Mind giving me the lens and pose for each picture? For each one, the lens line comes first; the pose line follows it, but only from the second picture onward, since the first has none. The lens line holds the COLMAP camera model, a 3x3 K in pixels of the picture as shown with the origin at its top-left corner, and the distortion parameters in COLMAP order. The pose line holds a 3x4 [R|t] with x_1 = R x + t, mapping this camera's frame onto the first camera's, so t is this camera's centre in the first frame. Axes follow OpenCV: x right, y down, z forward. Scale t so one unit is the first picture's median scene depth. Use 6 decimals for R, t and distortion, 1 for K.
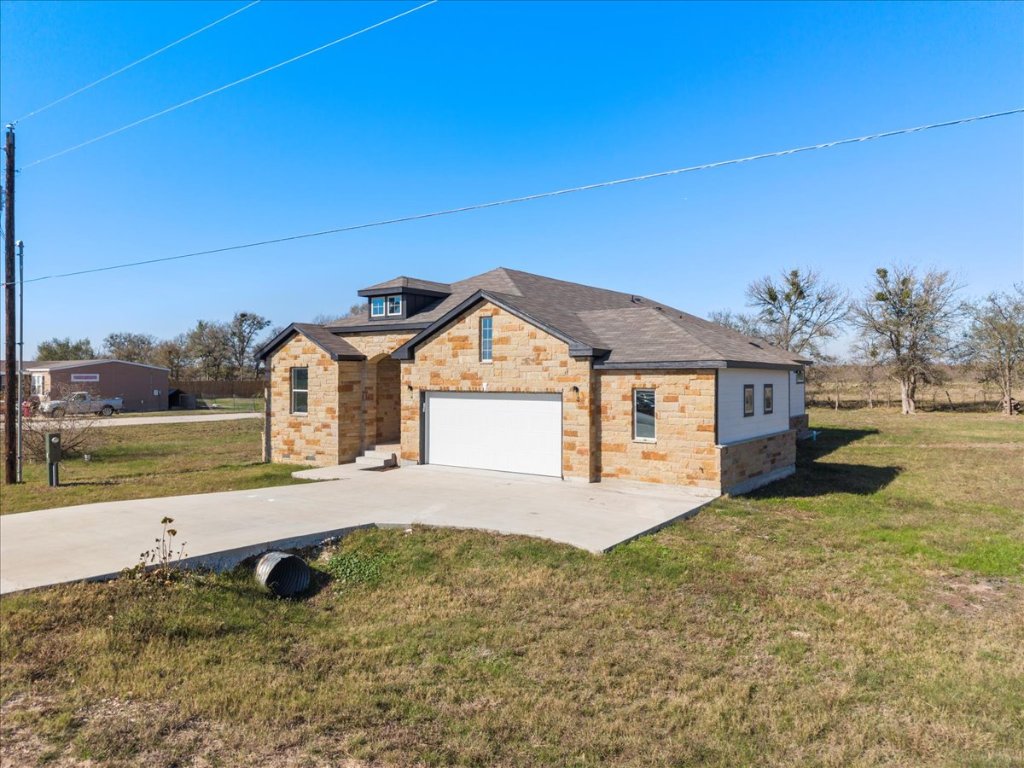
lens RADIAL K [[697.2, 0, 507.5], [0, 697.2, 376.4], [0, 0, 1]] dist [0.012377, -0.003485]
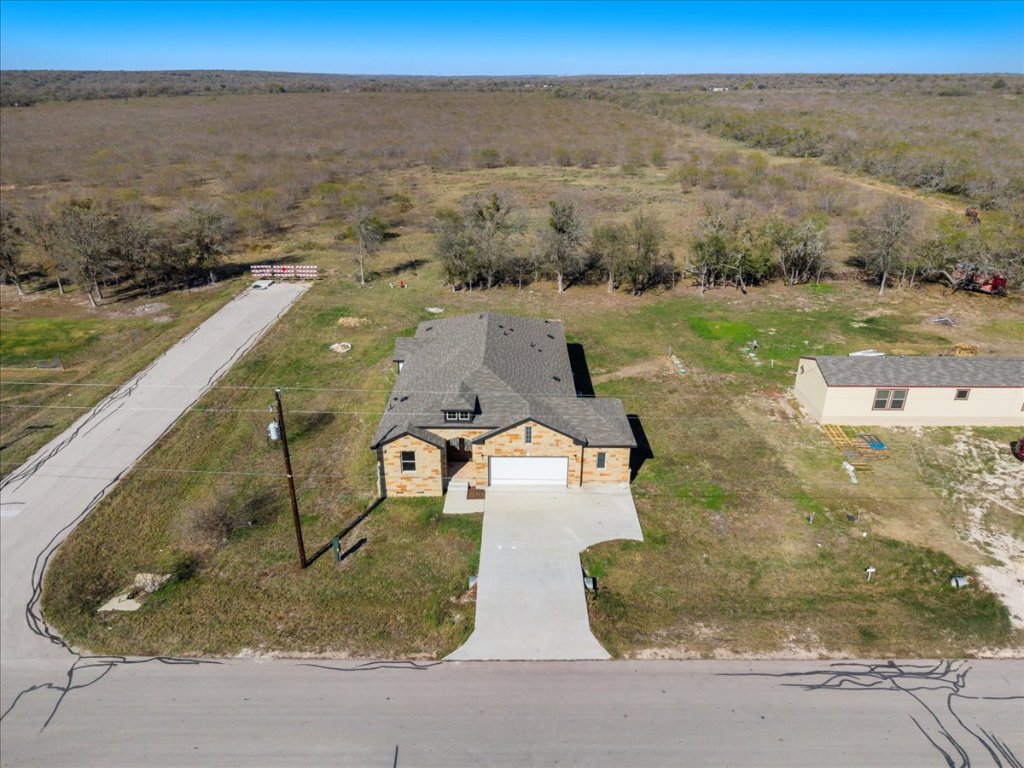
lens RADIAL K [[697.2, 0, 515.1], [0, 697.2, 386.6], [0, 0, 1]] dist [0.012377, -0.003485]
pose [[0.803276, -0.238509, 0.545766, -1.210187], [-0.007154, 0.912390, 0.409259, -1.077865], [-0.595564, -0.332652, 0.731195, -0.528942]]
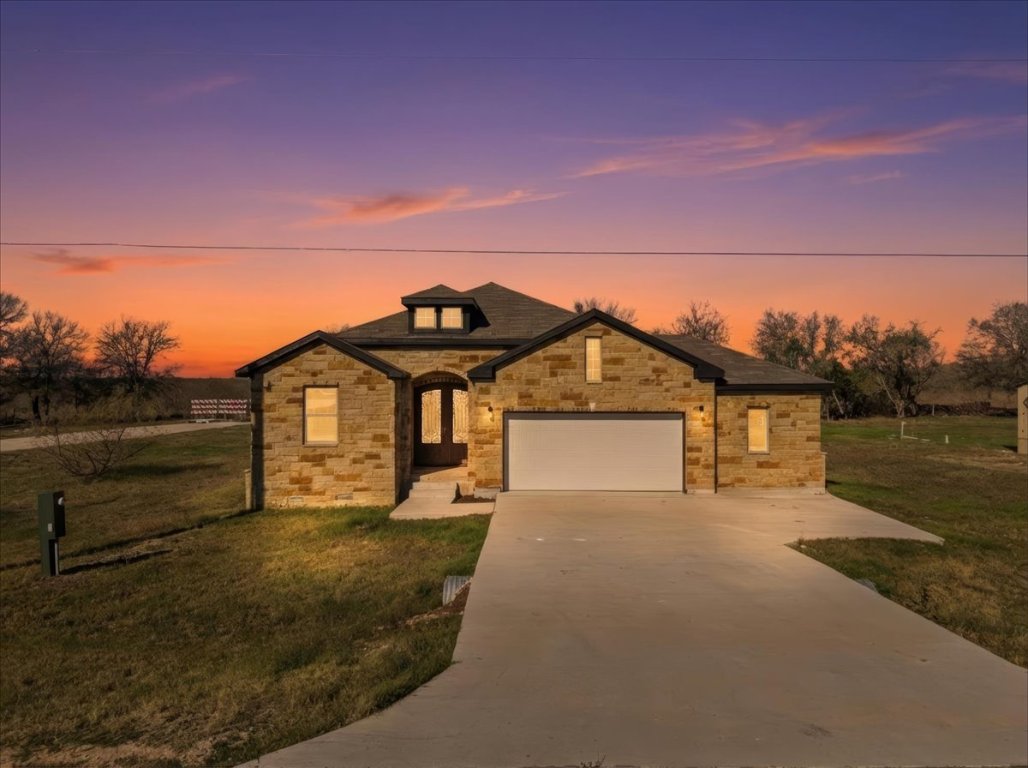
lens RADIAL K [[700.0, 0, 506.0], [0, 700.0, 390.3], [0, 0, 1]] dist [0.012377, -0.003485]
pose [[0.814798, 0.000758, 0.579744, -0.695642], [0.001486, 0.999993, -0.003396, -0.005734], [-0.579743, 0.003629, 0.814791, 0.255033]]
